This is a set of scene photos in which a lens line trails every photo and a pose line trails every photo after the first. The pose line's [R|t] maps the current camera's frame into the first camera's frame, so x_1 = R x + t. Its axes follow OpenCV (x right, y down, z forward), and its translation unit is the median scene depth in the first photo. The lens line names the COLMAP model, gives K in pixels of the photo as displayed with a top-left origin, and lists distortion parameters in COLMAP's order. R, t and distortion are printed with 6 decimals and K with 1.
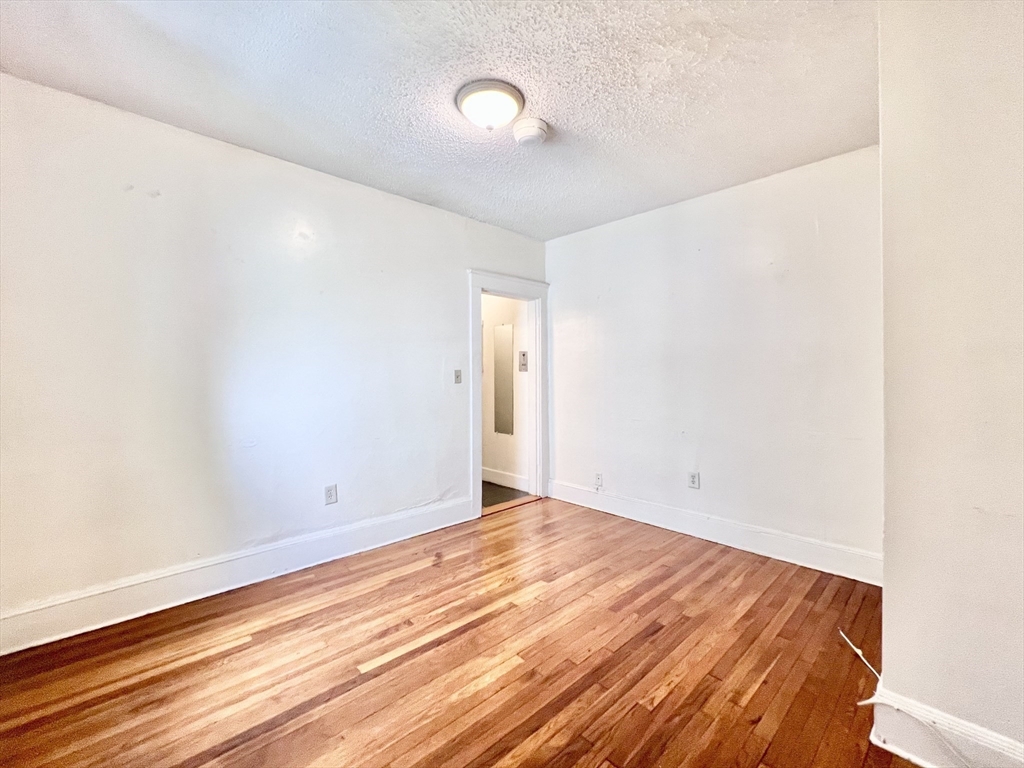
lens RADIAL K [[438.4, 0, 511.3], [0, 438.4, 368.3], [0, 0, 1]] dist [-0.001733, 0.000711]
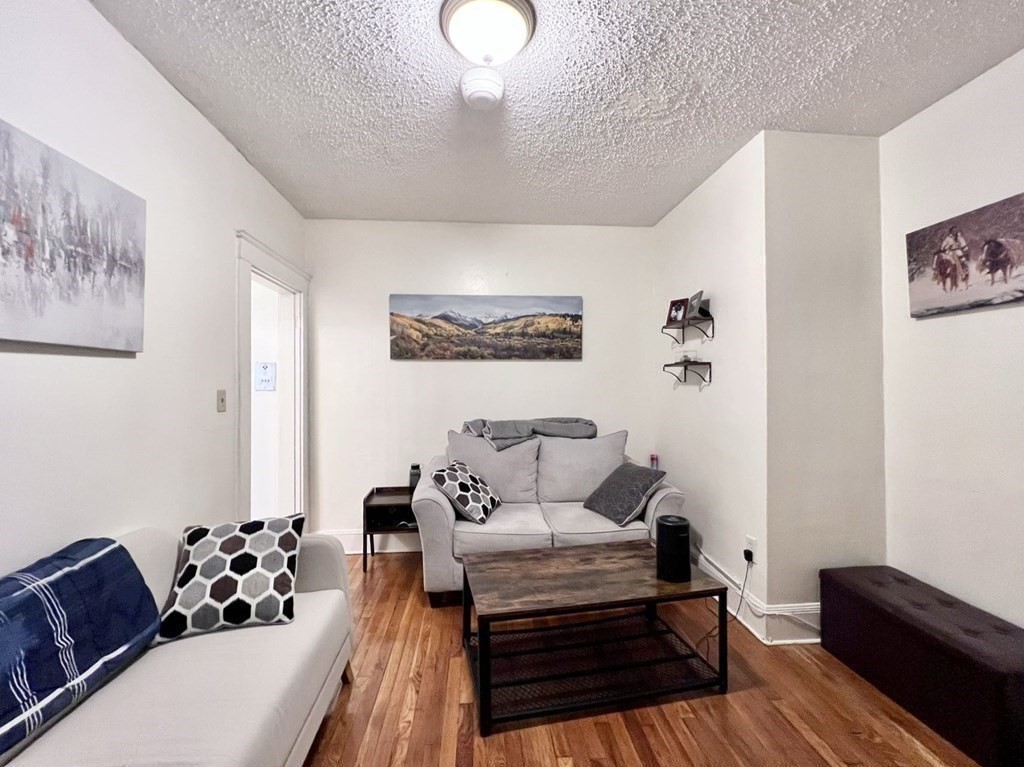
lens RADIAL K [[435.0, 0, 508.0], [0, 435.0, 380.1], [0, 0, 1]] dist [-0.000622, 0.000178]
pose [[0.628135, 0.007263, 0.778070, -0.529780], [0.000102, 0.999956, -0.009417, -0.007118], [-0.778104, 0.005994, 0.628107, 0.475043]]
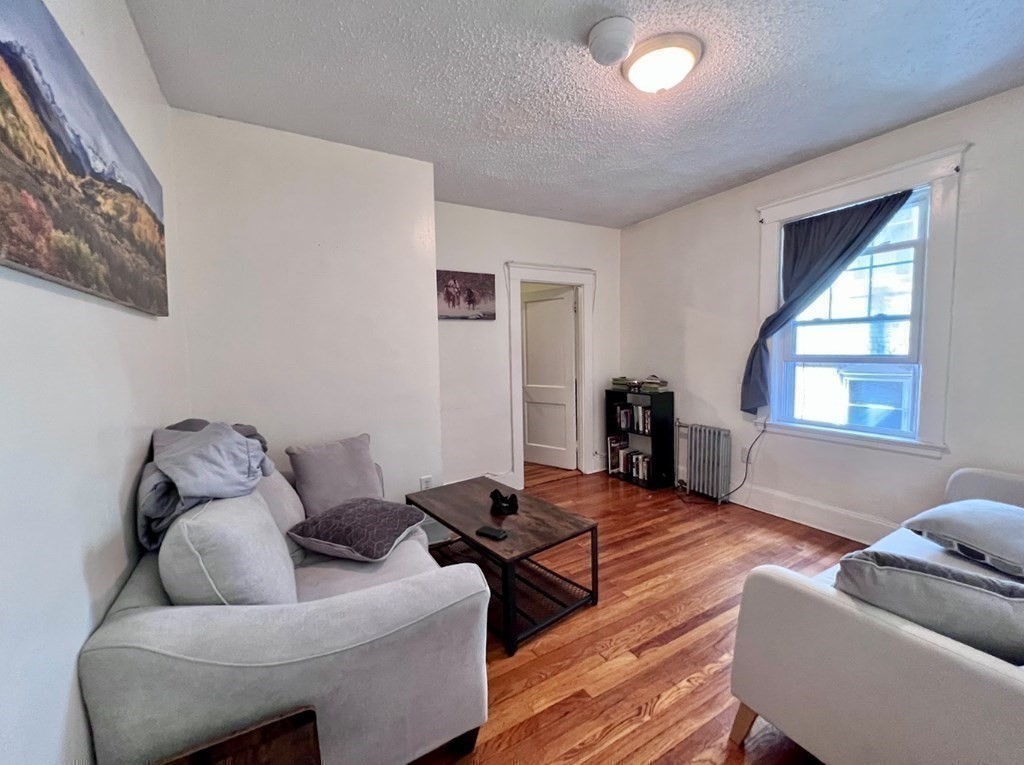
lens RADIAL K [[416.4, 0, 512.0], [0, 416.4, 382.5], [0, 0, 1]] dist [0.000268, 0.000224]
pose [[-0.972429, 0.001049, 0.233195, 0.045900], [0.019376, 0.996896, 0.076313, -0.023794], [-0.232391, 0.078727, -0.969431, 1.755775]]
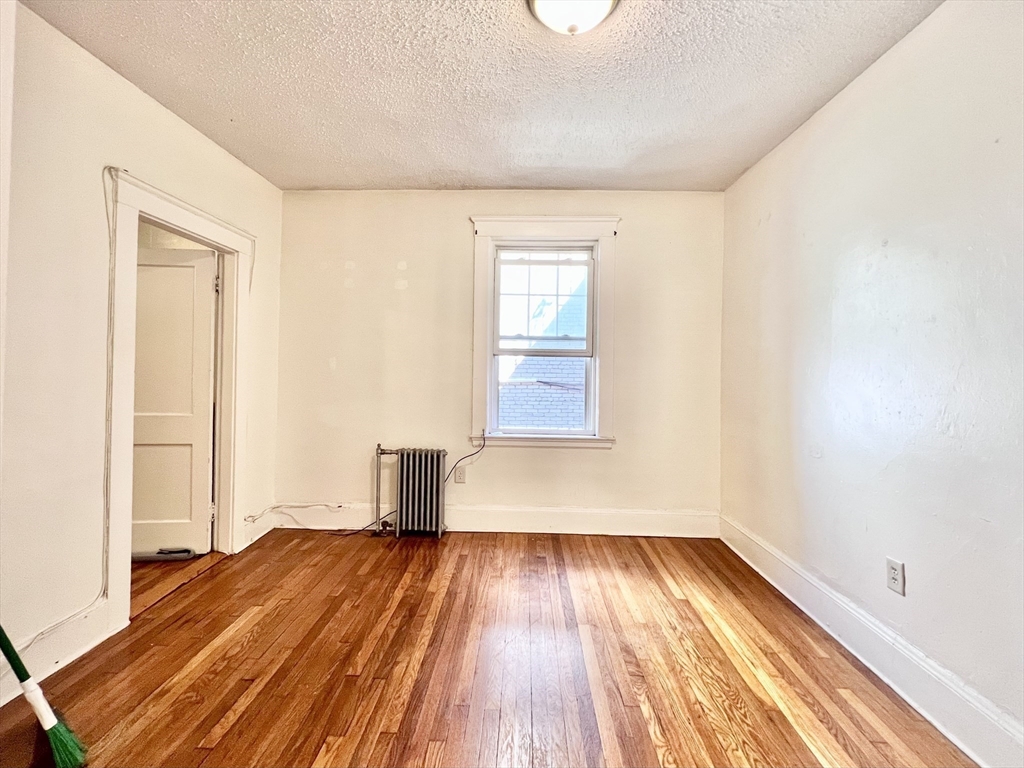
lens RADIAL K [[443.1, 0, 506.3], [0, 443.1, 363.9], [0, 0, 1]] dist [0.000492, 0.000196]
pose [[-0.712339, -0.018184, -0.701600, 0.488642], [-0.011141, 0.999831, -0.014602, 0.016741], [0.701747, -0.002585, -0.712421, 1.311663]]
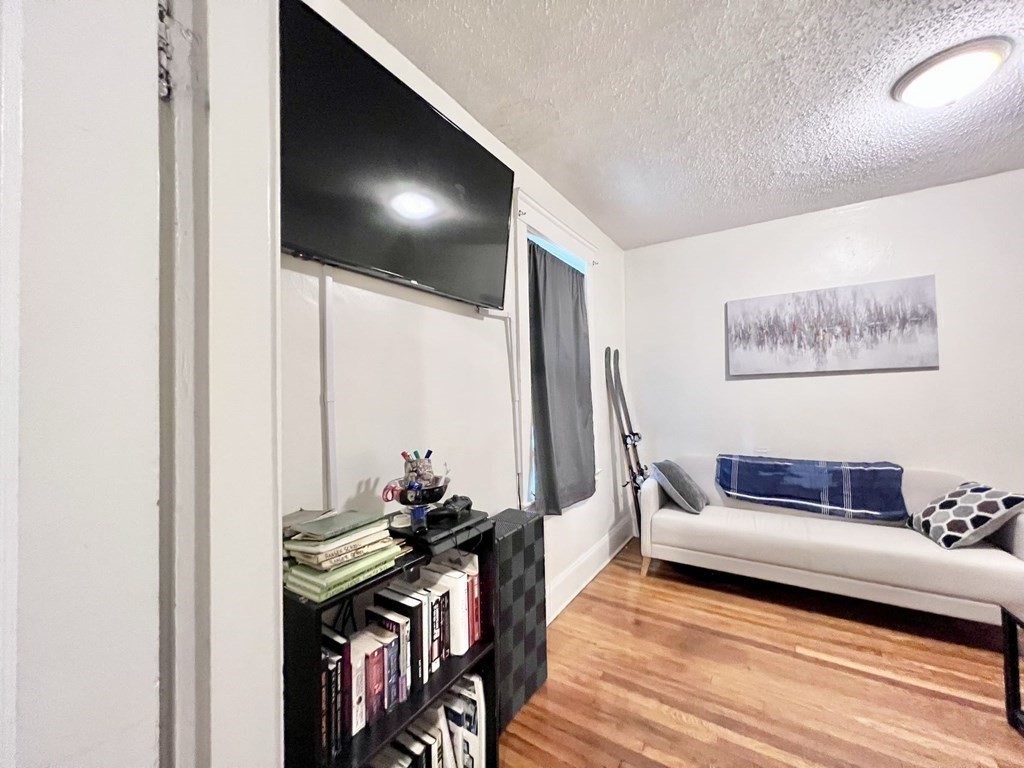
lens RADIAL K [[409.9, 0, 509.8], [0, 409.9, 381.9], [0, 0, 1]] dist [-0.000829, 0.000329]
pose [[0.232767, -0.030734, -0.972047, 0.447869], [0.029404, 0.999266, -0.024553, -0.023965], [0.972088, -0.022867, 0.233500, -0.000495]]
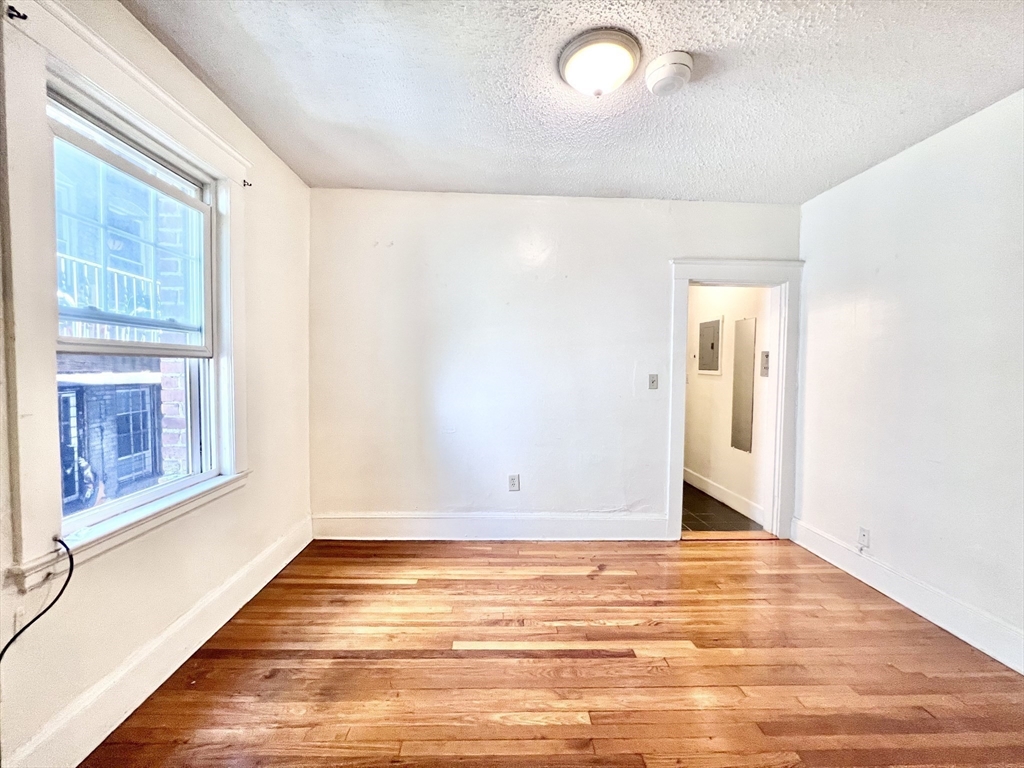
lens RADIAL K [[409.9, 0, 509.8], [0, 409.9, 381.9], [0, 0, 1]] dist [-0.000829, 0.000329]
pose [[0.750670, 0.036248, -0.659682, 0.332323], [-0.009256, 0.998973, 0.044360, -0.023565], [0.660612, -0.027194, 0.750235, 0.255296]]
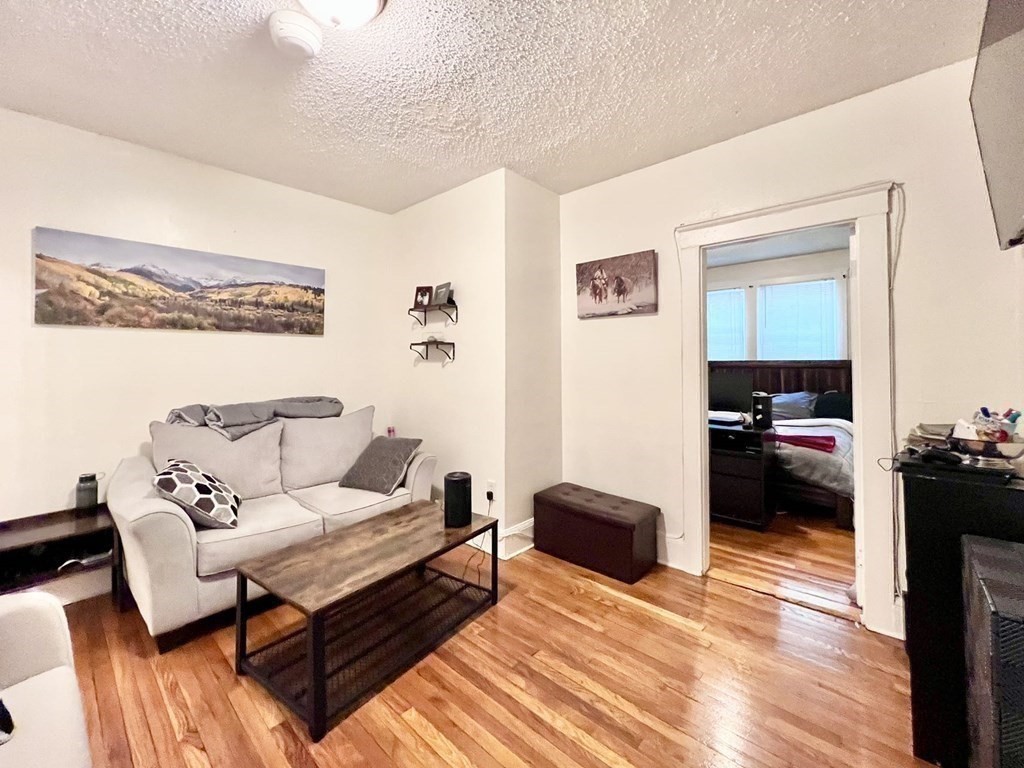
lens RADIAL K [[433.2, 0, 508.9], [0, 433.2, 353.2], [0, 0, 1]] dist [-0.001997, -0.000035]
pose [[-0.067407, 0.018937, 0.997546, -0.672681], [0.000099, 0.999820, -0.018974, -0.006132], [-0.997726, -0.001180, -0.067397, 0.698905]]
